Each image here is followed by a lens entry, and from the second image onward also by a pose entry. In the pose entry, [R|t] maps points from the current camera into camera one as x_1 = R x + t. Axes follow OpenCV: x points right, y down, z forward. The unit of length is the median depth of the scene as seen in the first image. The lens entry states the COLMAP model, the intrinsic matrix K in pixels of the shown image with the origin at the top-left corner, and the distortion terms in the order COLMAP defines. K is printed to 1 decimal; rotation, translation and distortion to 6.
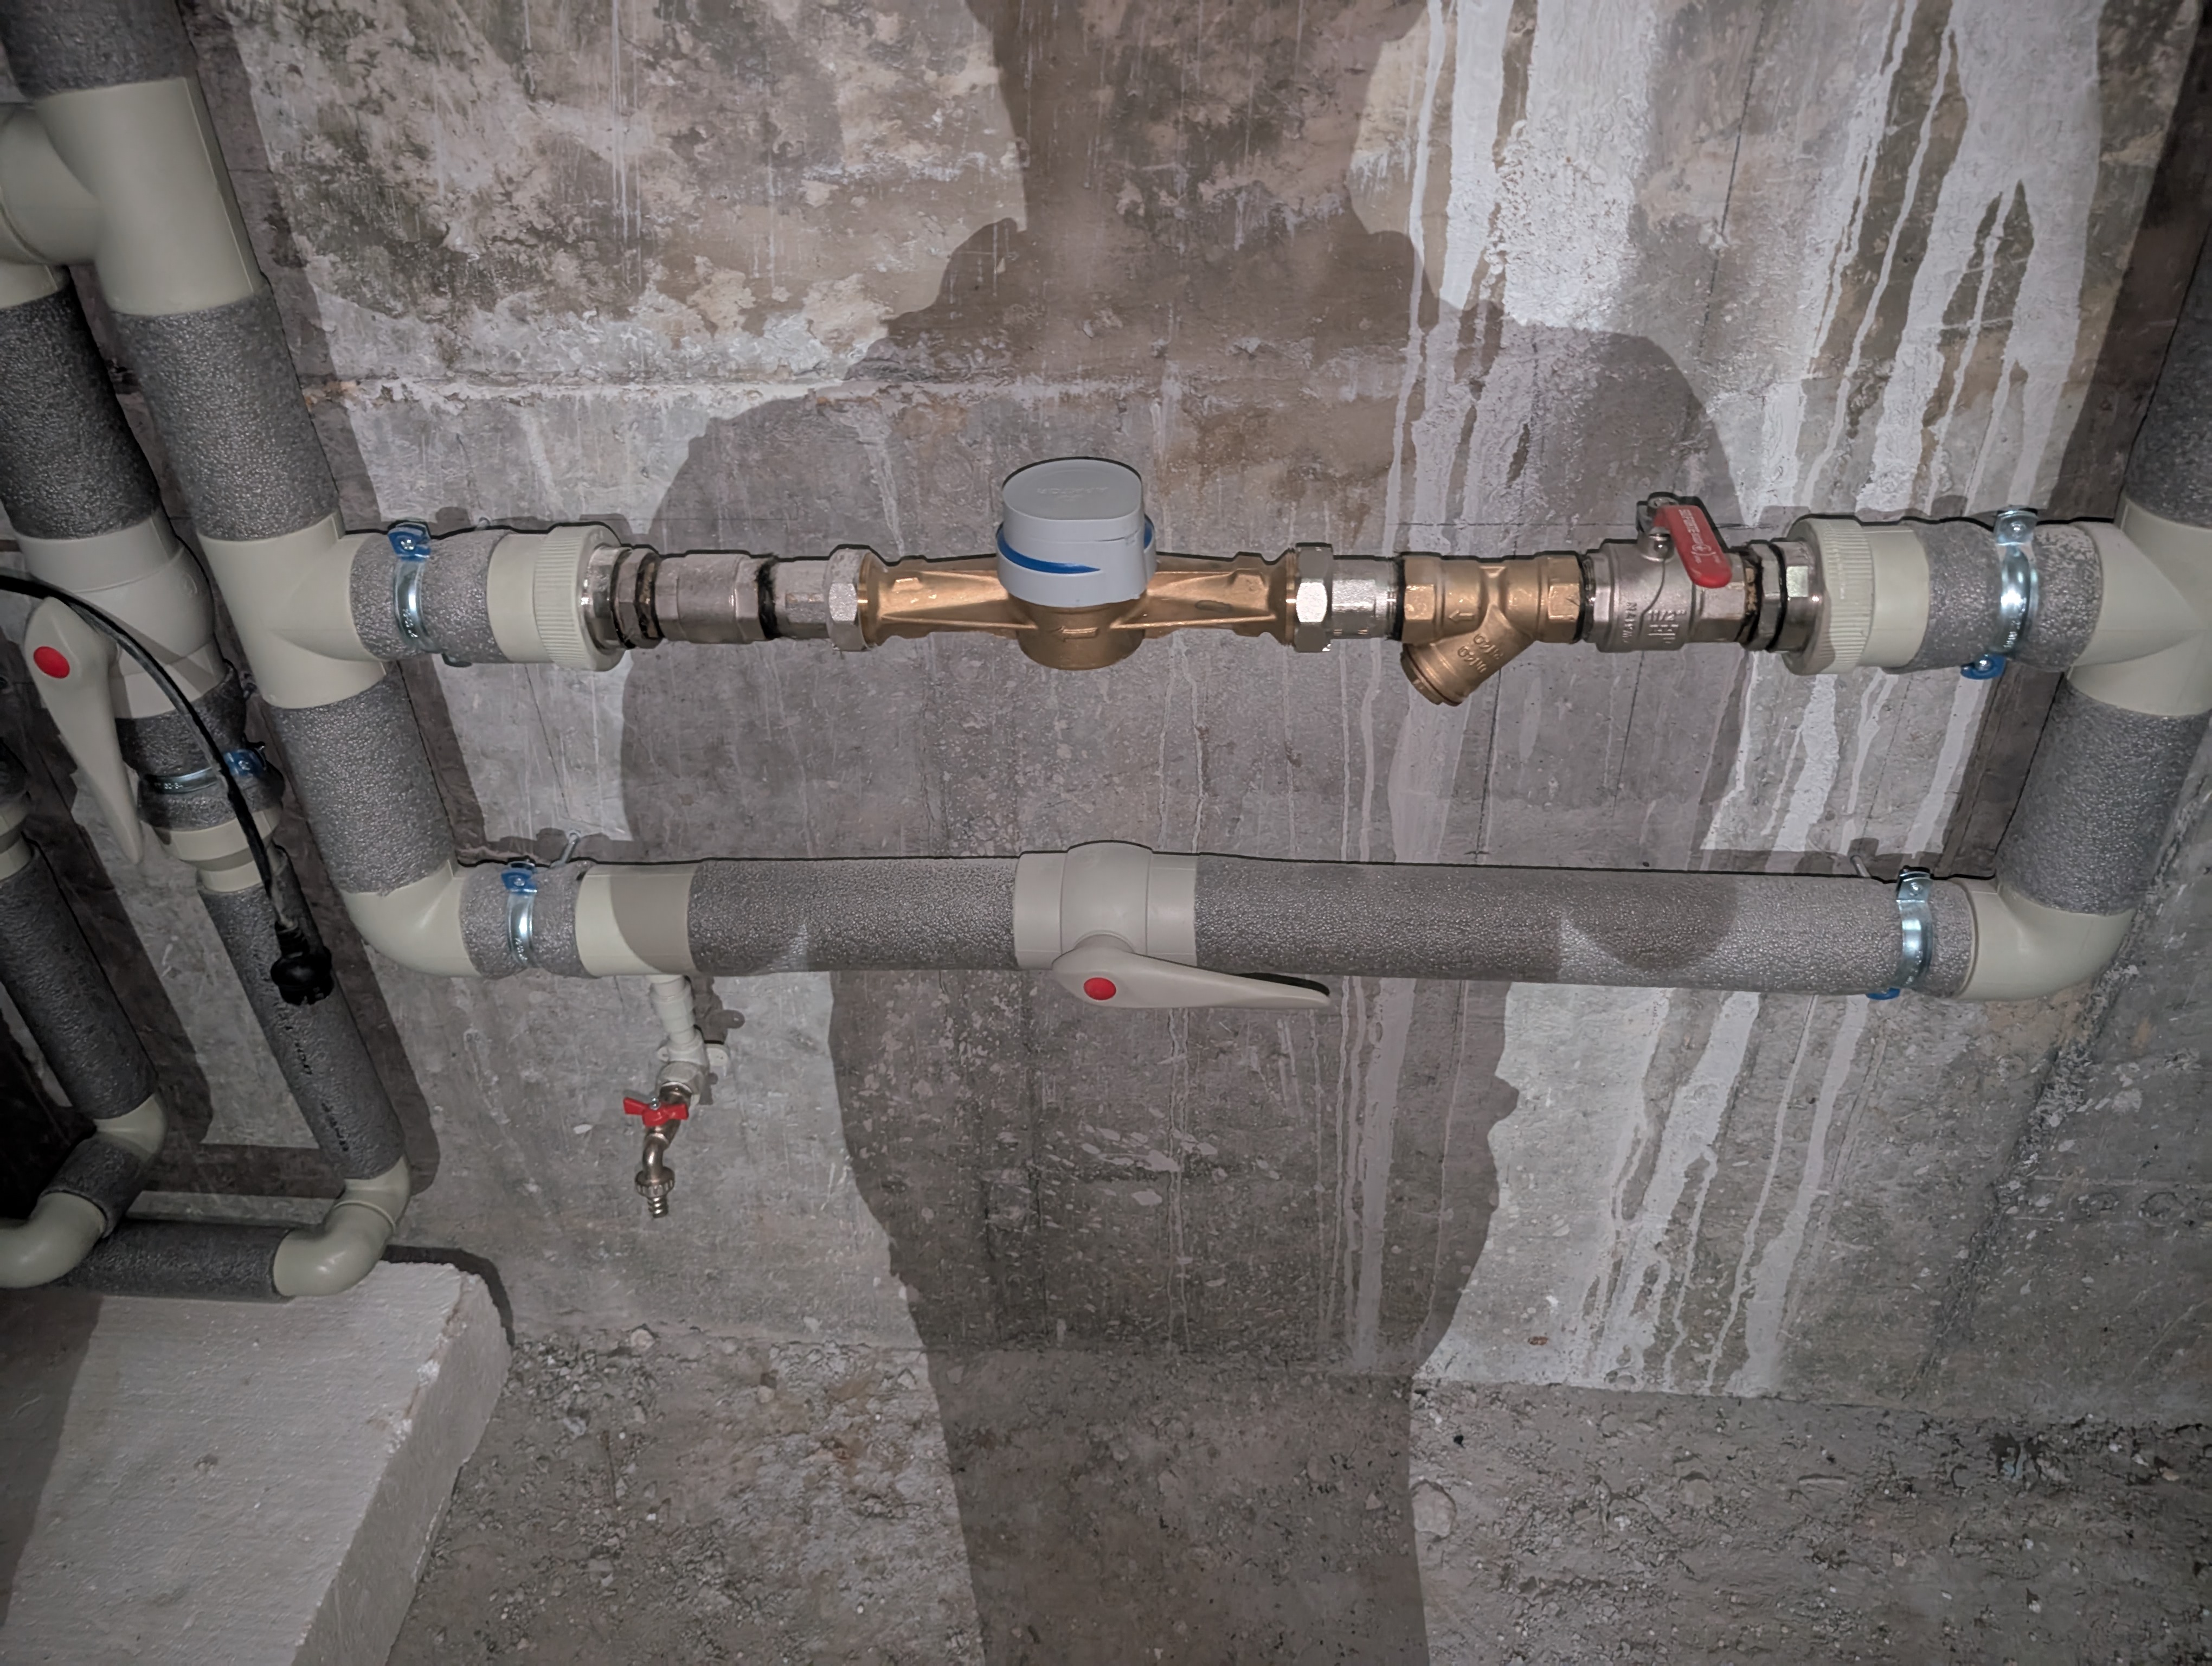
lens RADIAL K [[1611.0, 0, 1103.3], [0, 1611.0, 813.0], [0, 0, 1]] dist [0.007708, -0.007151]
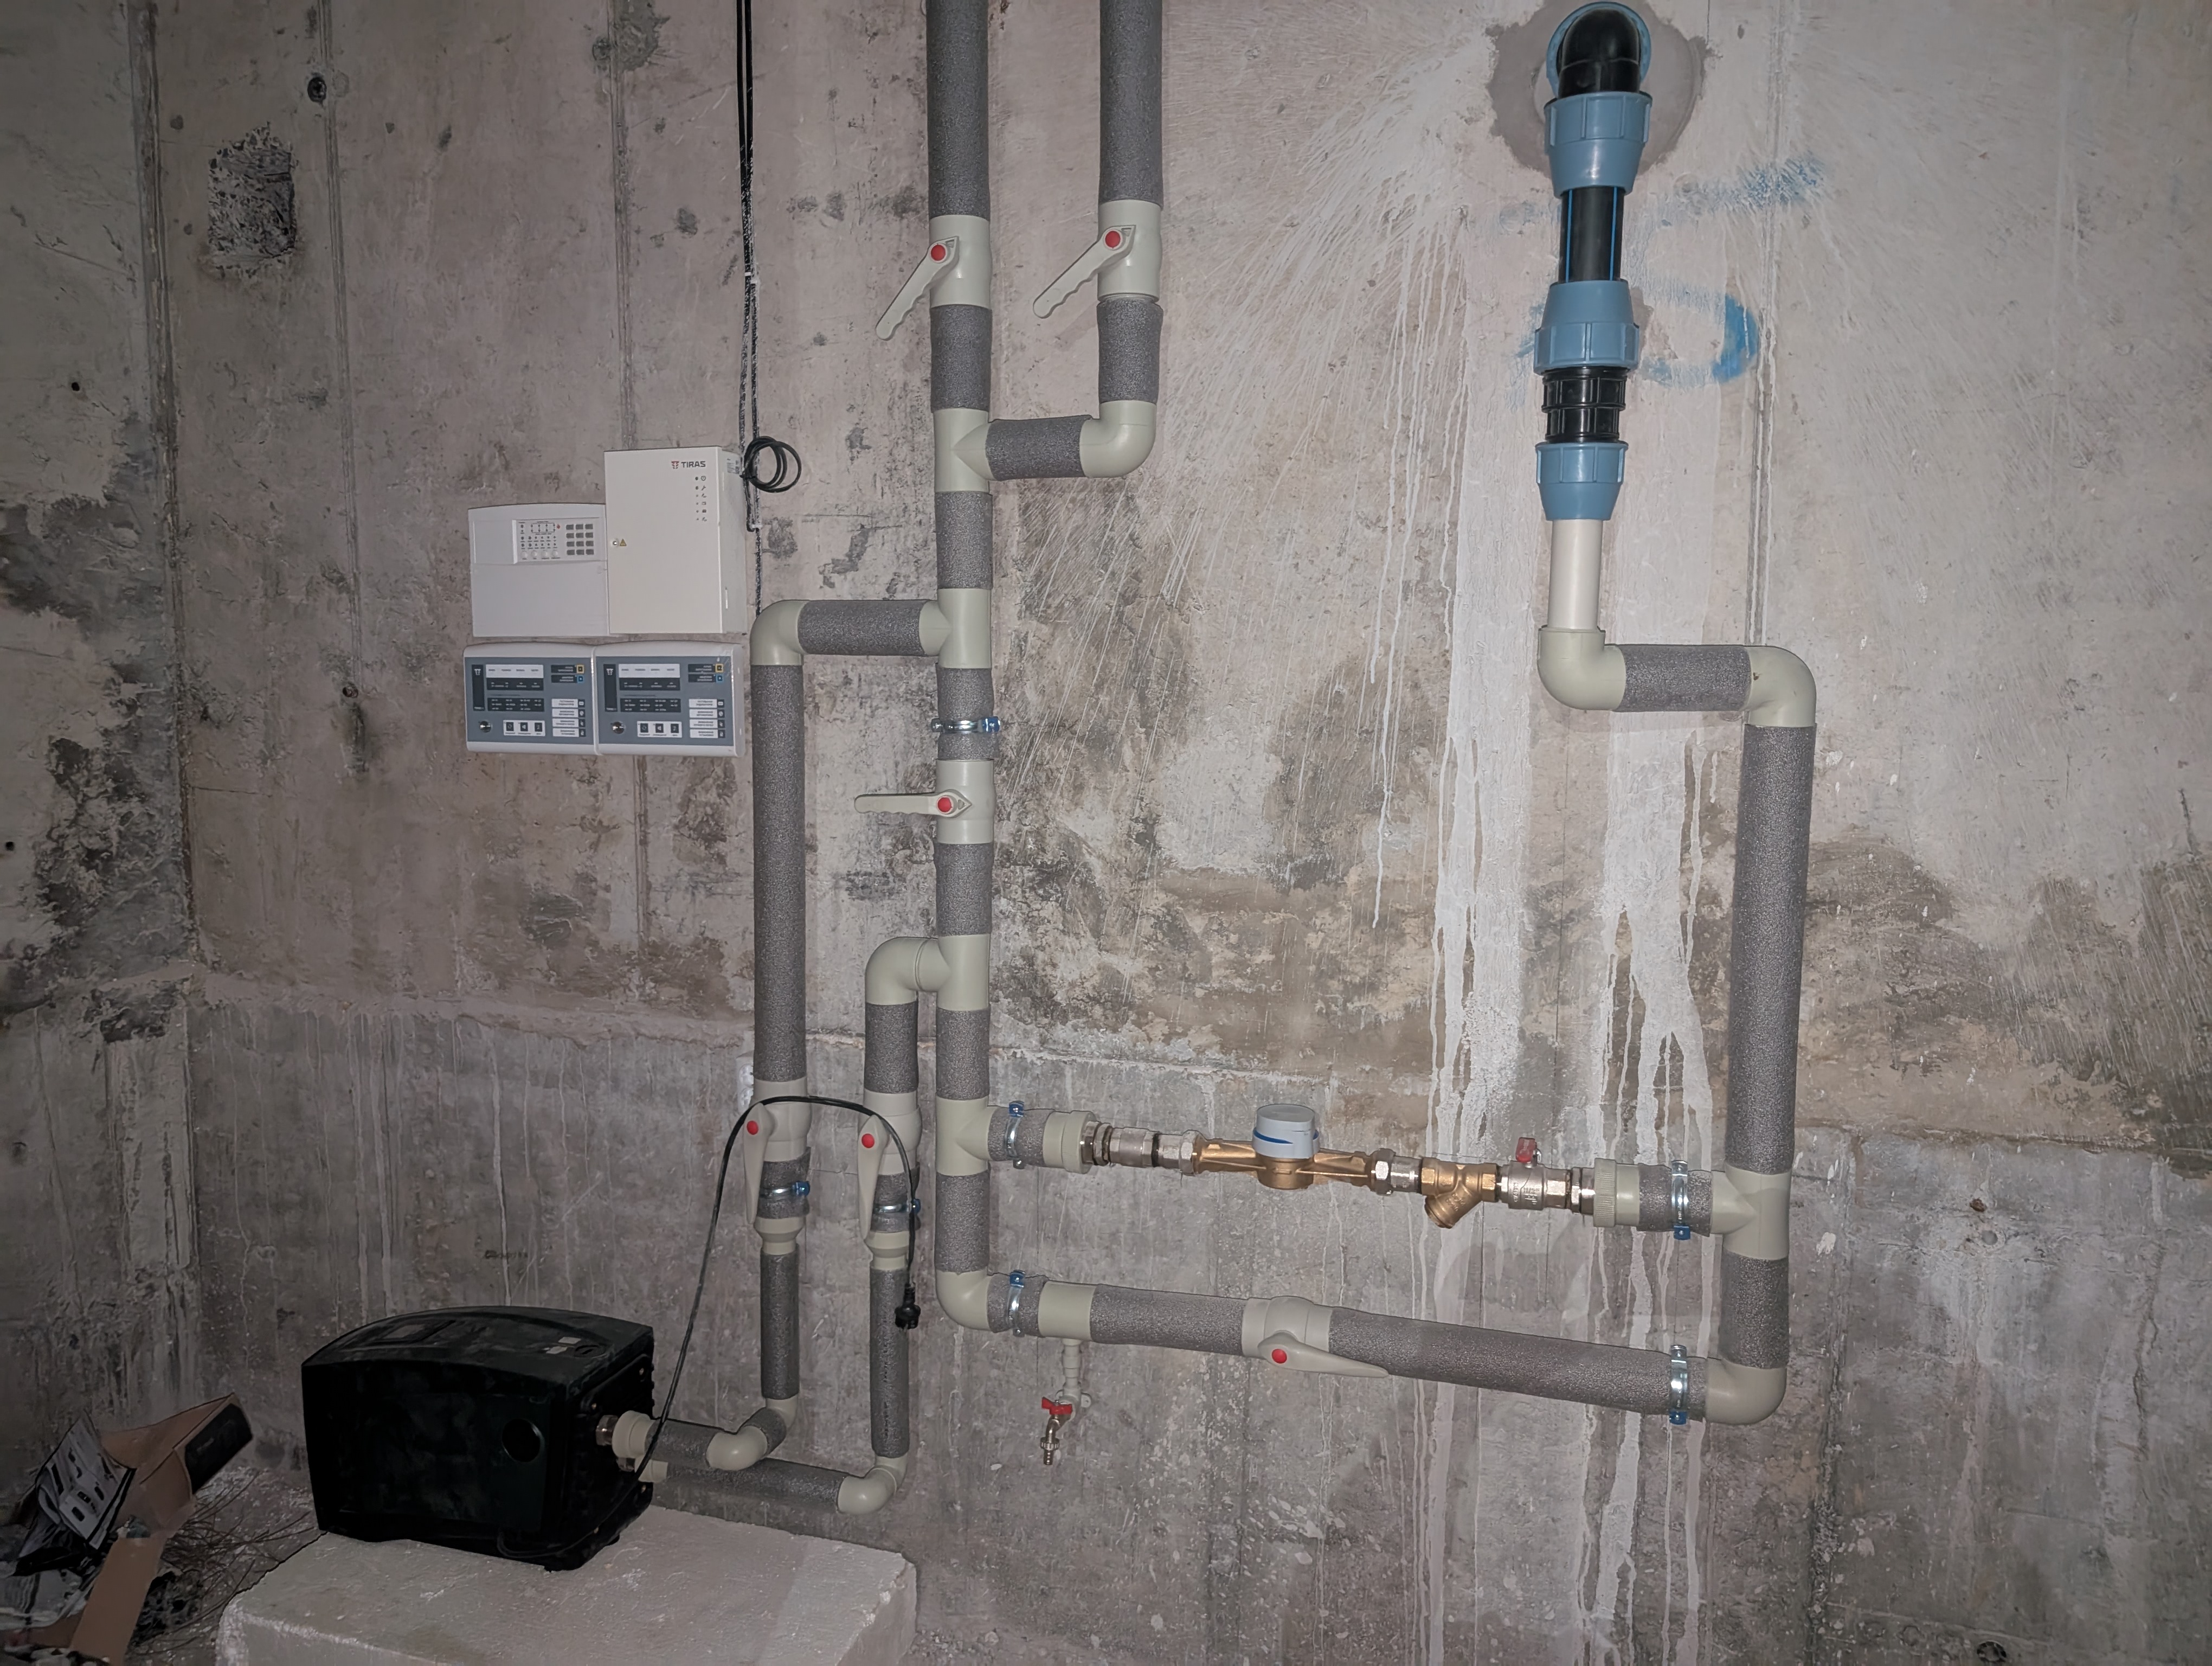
lens RADIAL K [[1611.0, 0, 1106.1], [0, 1611.0, 821.5], [0, 0, 1]] dist [0.007708, -0.007151]
pose [[0.974168, 0.068772, -0.215098, 0.196185], [-0.163322, 0.872368, -0.460760, 0.544216], [0.155958, 0.483988, 0.861065, -1.273019]]
